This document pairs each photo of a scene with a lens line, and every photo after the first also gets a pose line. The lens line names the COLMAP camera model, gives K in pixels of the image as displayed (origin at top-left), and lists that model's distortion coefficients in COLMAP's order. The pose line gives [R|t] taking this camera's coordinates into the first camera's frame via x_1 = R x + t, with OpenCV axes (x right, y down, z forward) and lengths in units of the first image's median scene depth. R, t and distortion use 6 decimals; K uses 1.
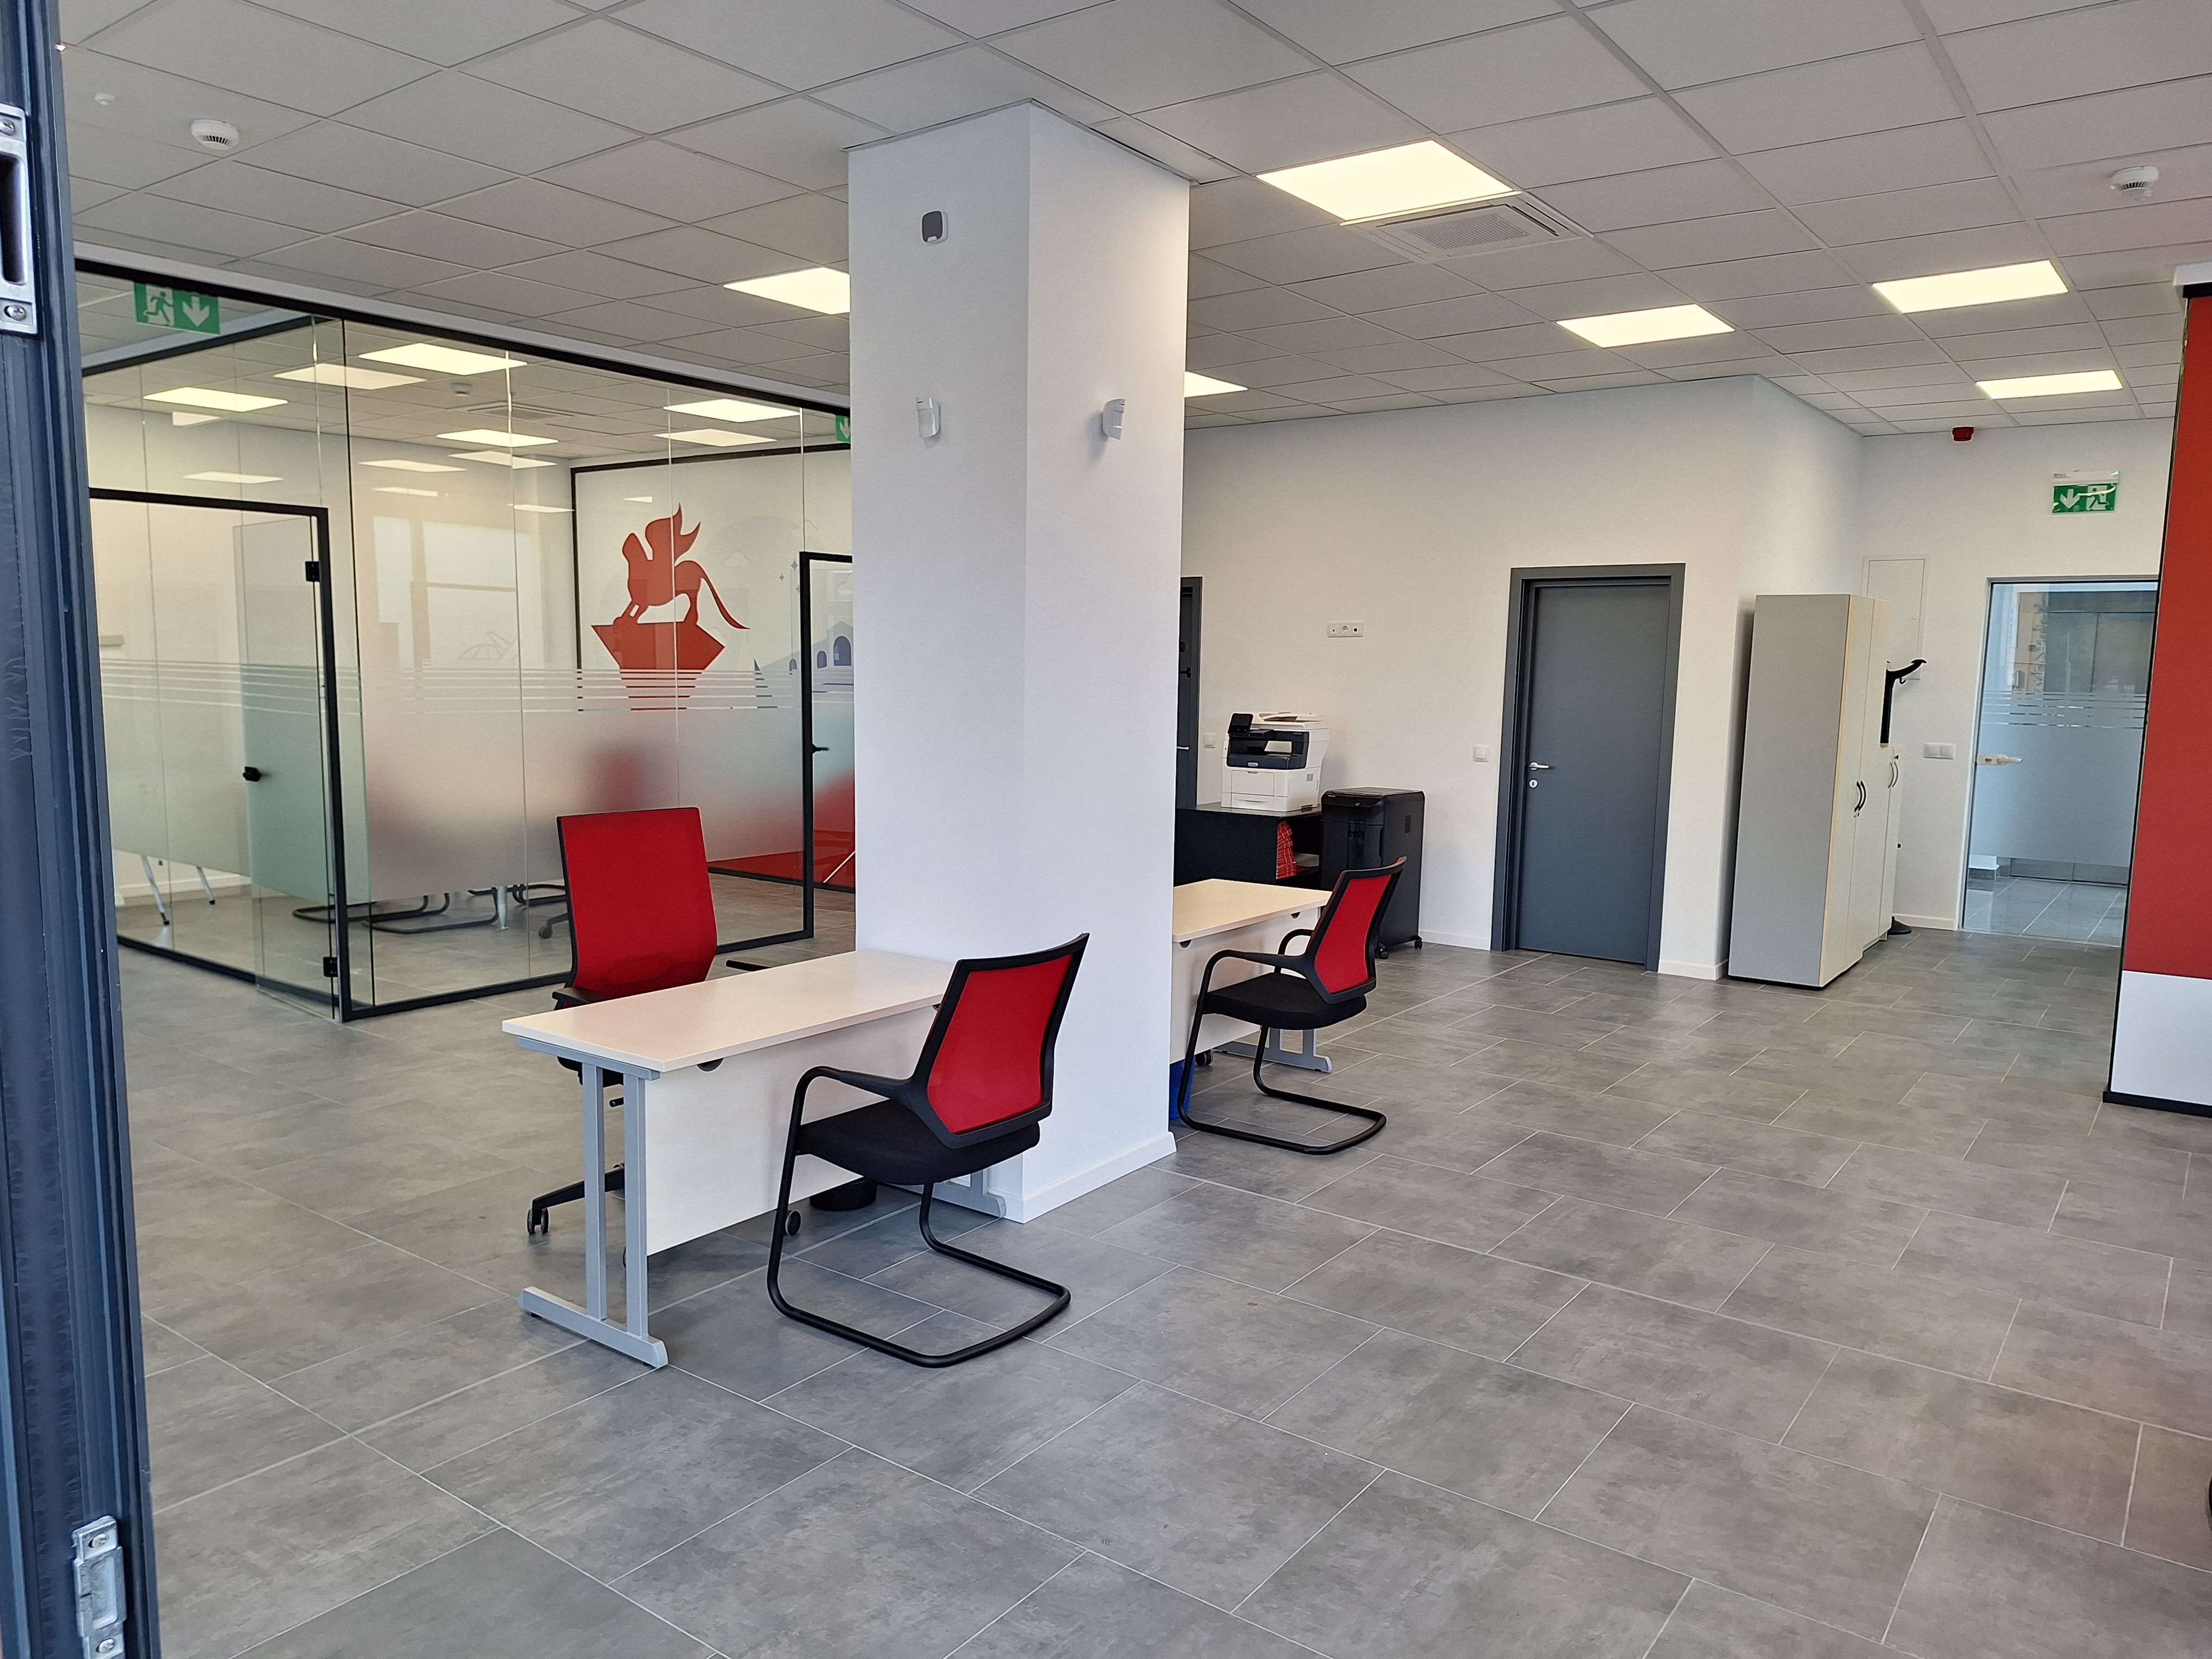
lens RADIAL K [[1542.8, 0, 1100.0], [0, 1542.8, 853.2], [0, 0, 1]] dist [0.121972, -0.147090]
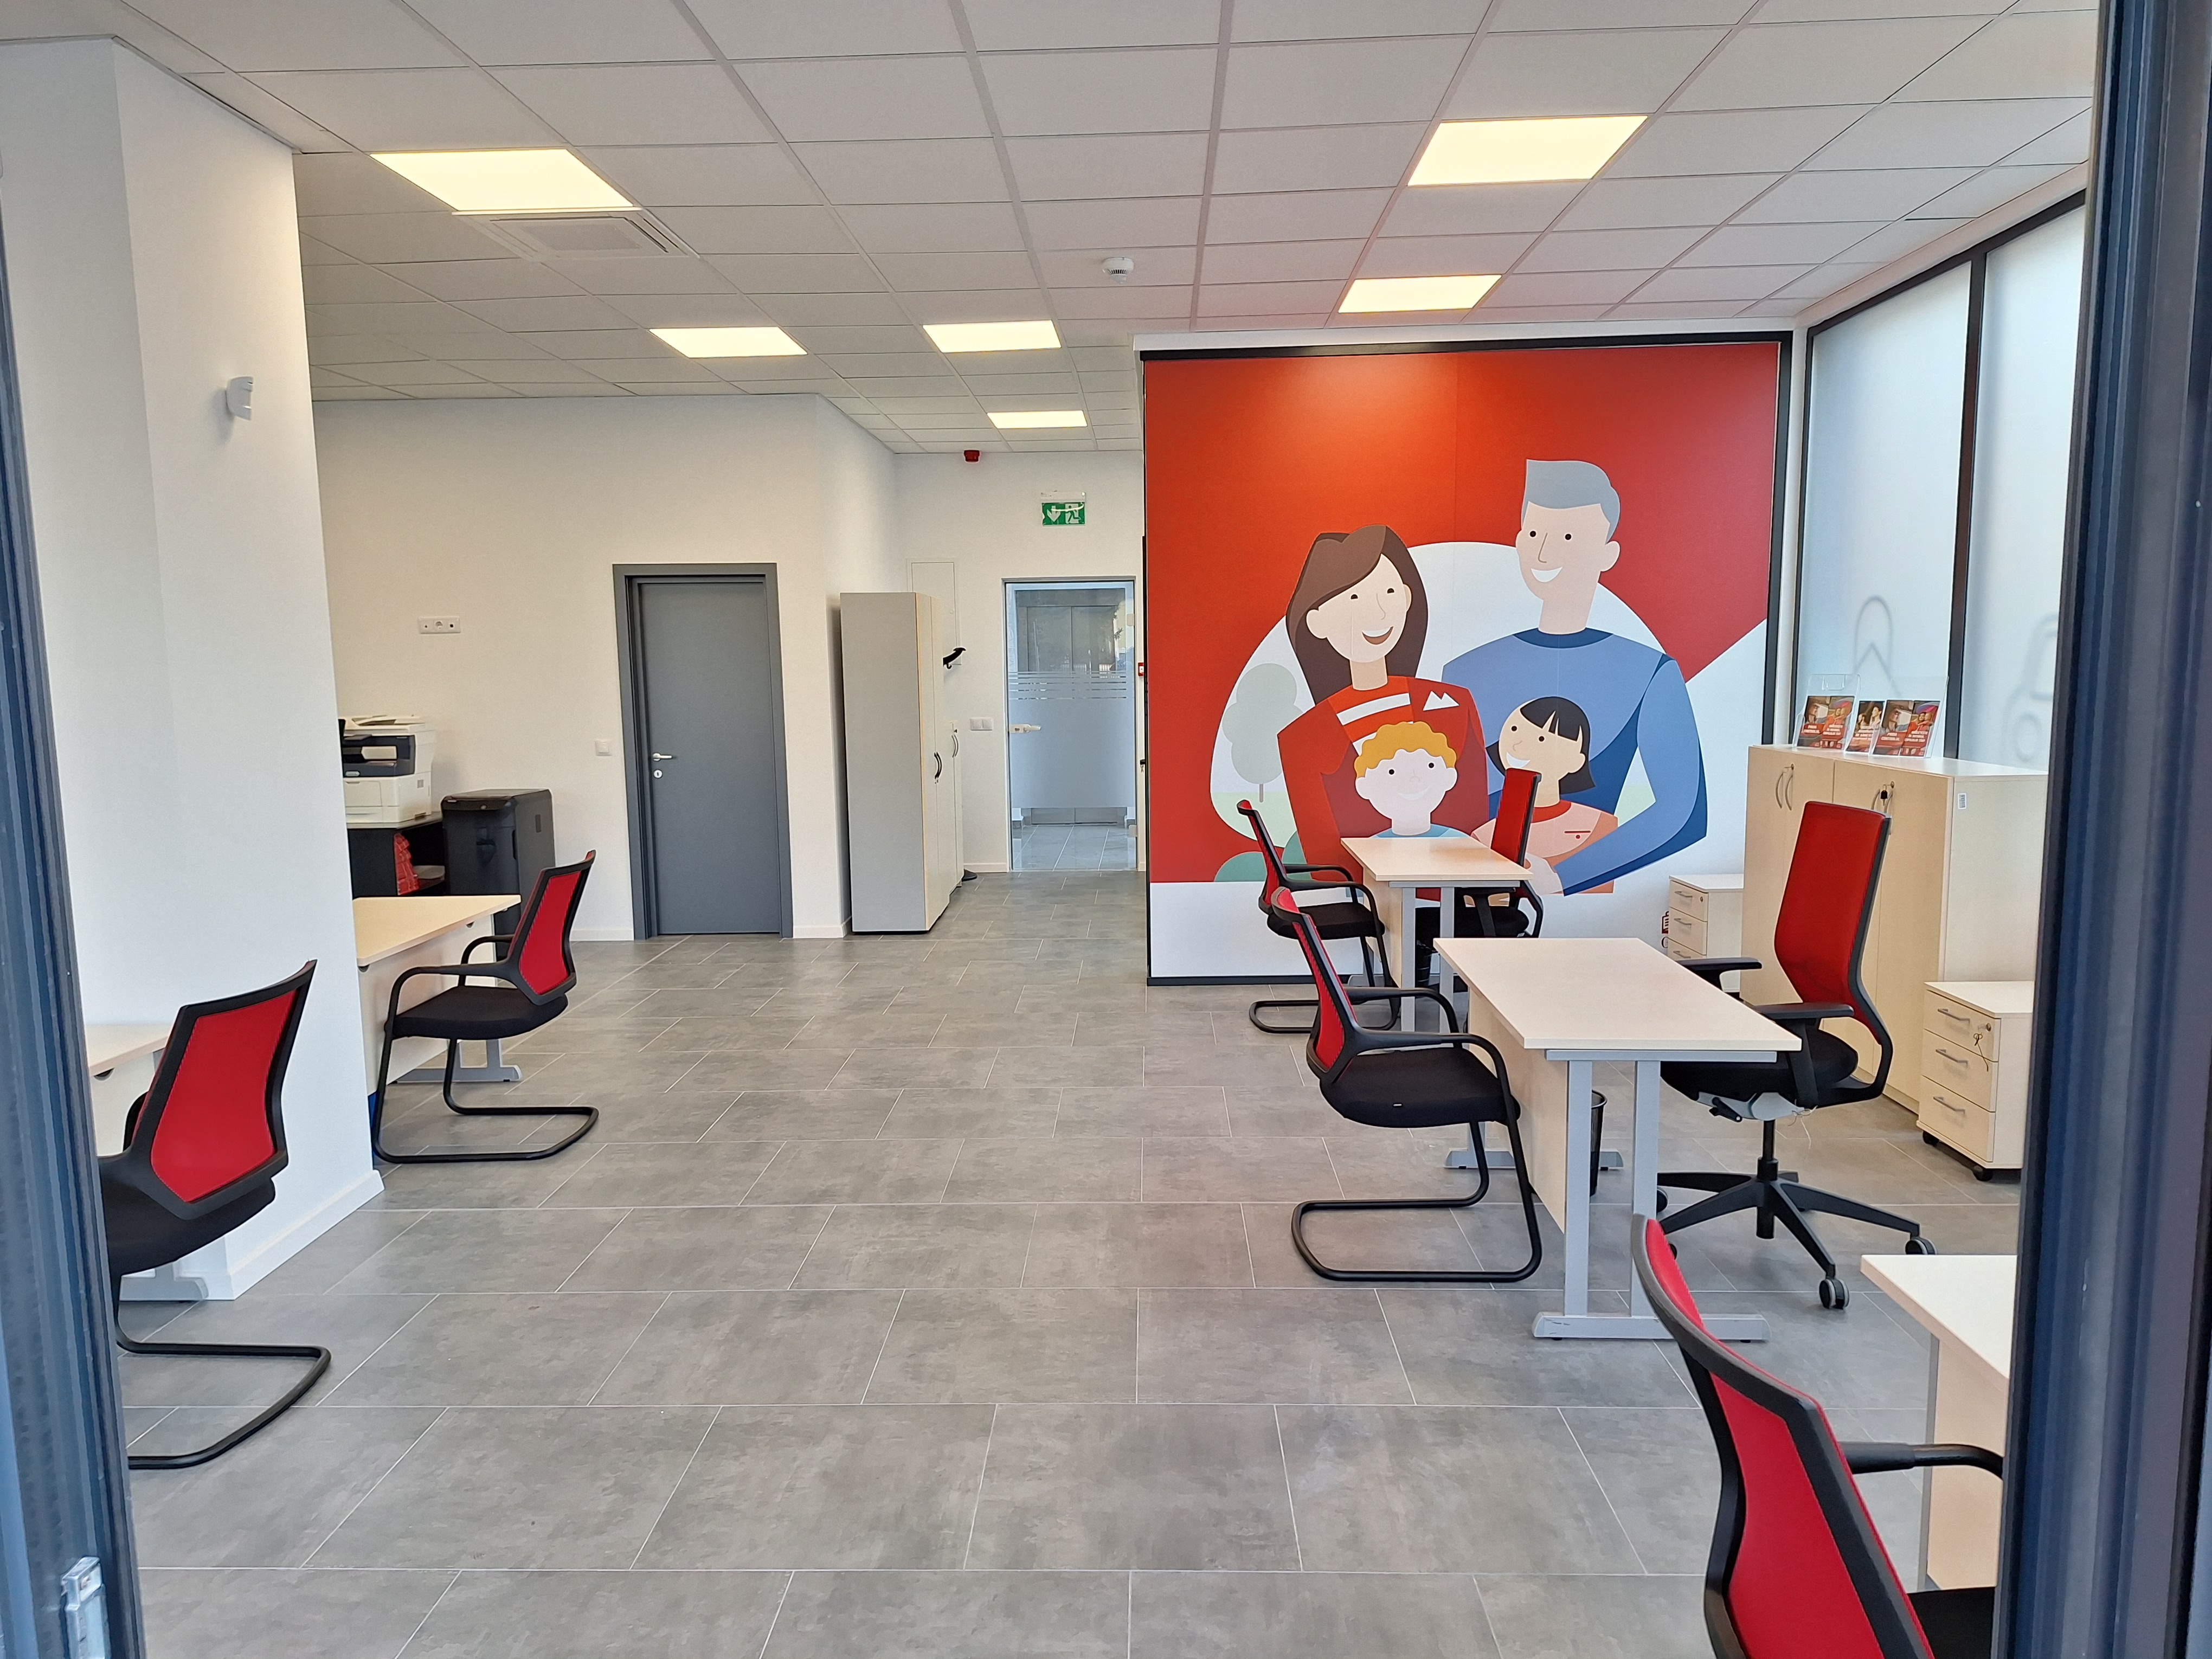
lens RADIAL K [[1542.8, 0, 1100.0], [0, 1542.8, 853.2], [0, 0, 1]] dist [0.121972, -0.147090]
pose [[0.823359, -0.102949, 0.558106, -0.107849], [0.100913, 0.994296, 0.034534, 0.002778], [-0.558478, 0.027886, 0.829051, -0.030778]]
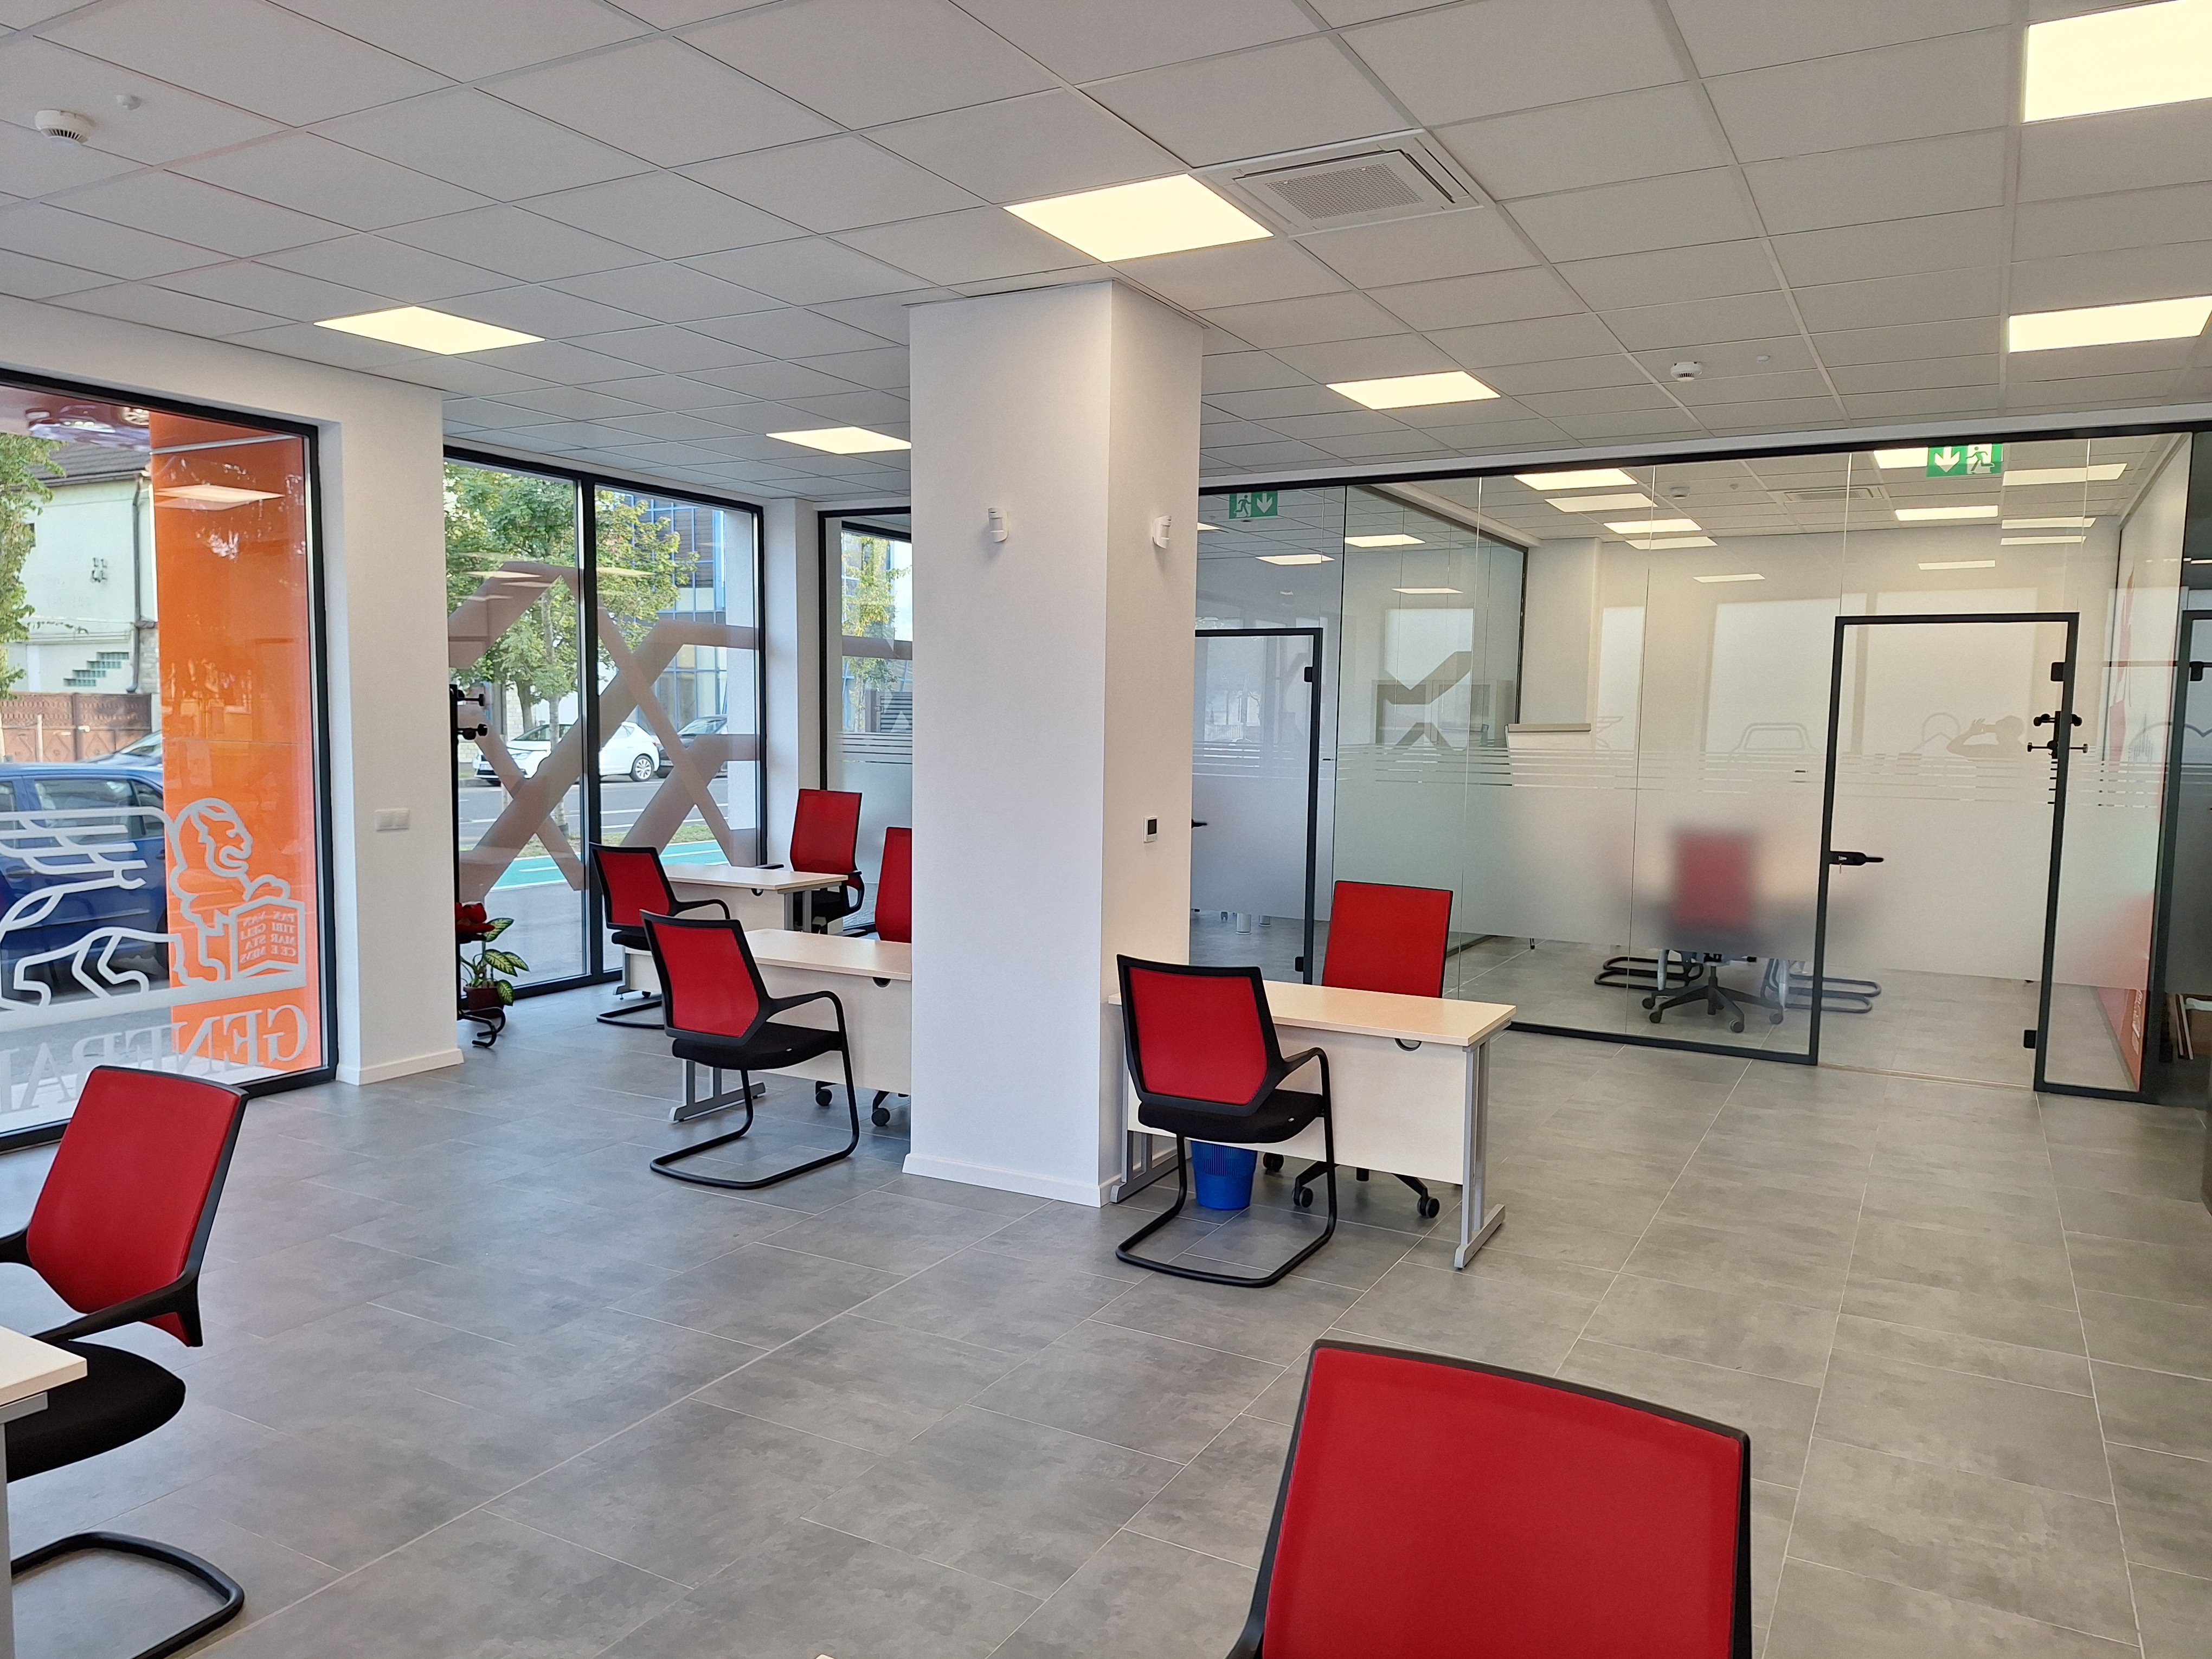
lens RADIAL K [[1541.8, 0, 1106.0], [0, 1541.8, 829.5], [0, 0, 1]] dist [0.103750, -0.147738]
pose [[0.125688, 0.060629, -0.990215, 1.088663], [-0.139474, 0.989297, 0.042870, -0.101168], [0.982217, 0.132721, 0.132799, 0.875187]]
